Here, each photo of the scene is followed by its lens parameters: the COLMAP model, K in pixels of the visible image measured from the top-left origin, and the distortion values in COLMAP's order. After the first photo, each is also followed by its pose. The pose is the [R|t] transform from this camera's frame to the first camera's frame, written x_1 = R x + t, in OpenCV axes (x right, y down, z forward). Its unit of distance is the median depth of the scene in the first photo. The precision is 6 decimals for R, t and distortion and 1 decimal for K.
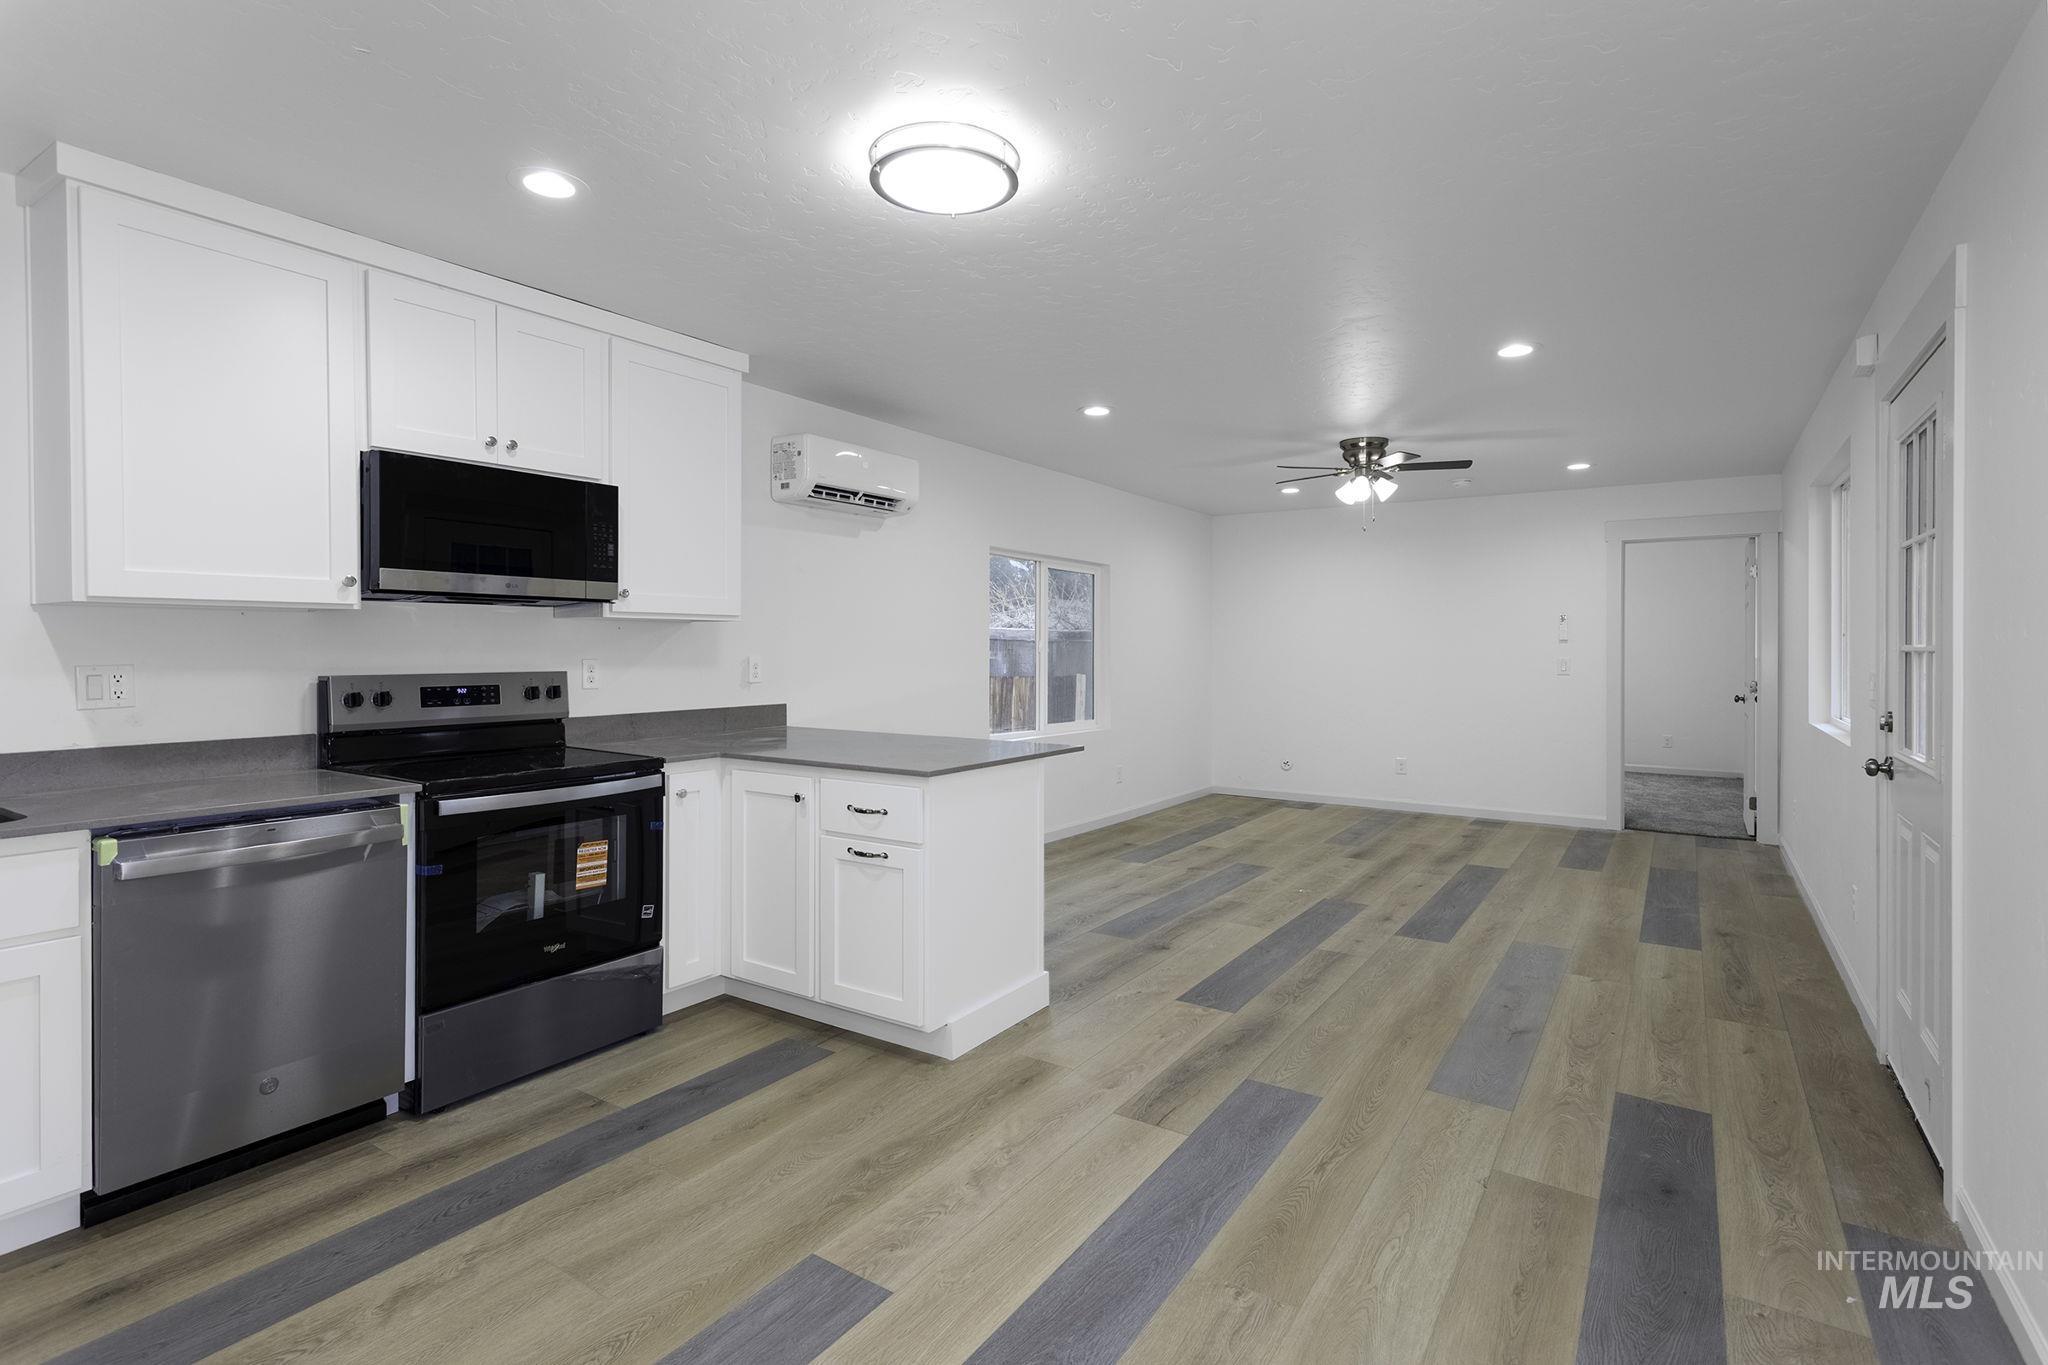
lens RADIAL K [[984.5, 0, 1021.1], [0, 984.5, 657.3], [0, 0, 1]] dist [0.002996, 0.000727]
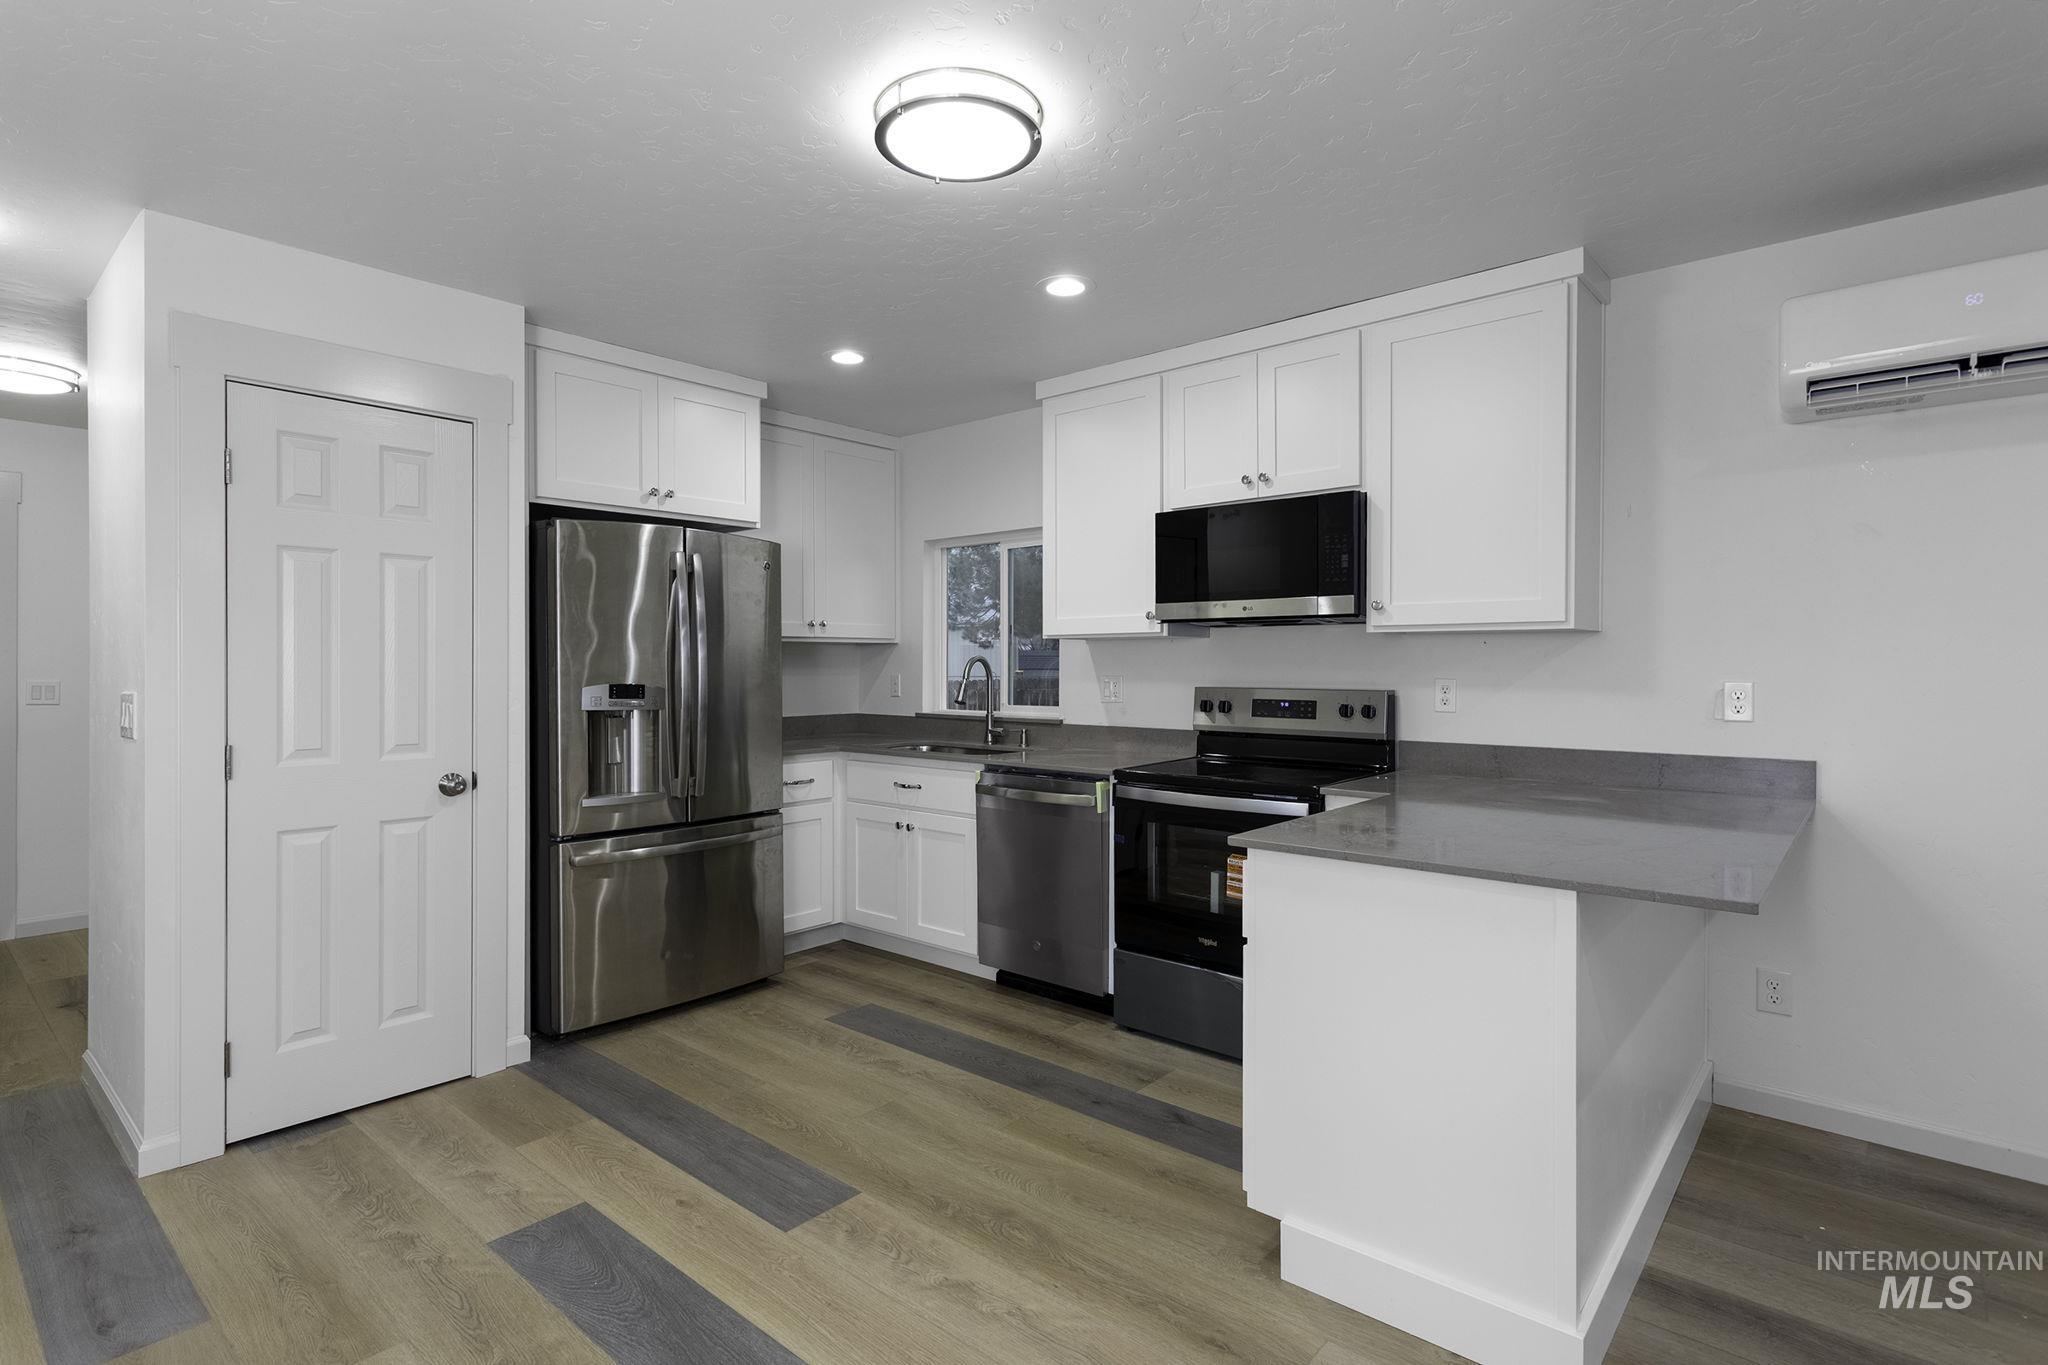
lens RADIAL K [[1018.8, 0, 1025.7], [0, 1018.8, 673.3], [0, 0, 1]] dist [0.004748, 0.000624]
pose [[-0.125827, 0.010452, -0.991997, 0.458341], [-0.009830, 0.999882, 0.011782, -0.008600], [0.992004, 0.011234, -0.125709, 0.649274]]
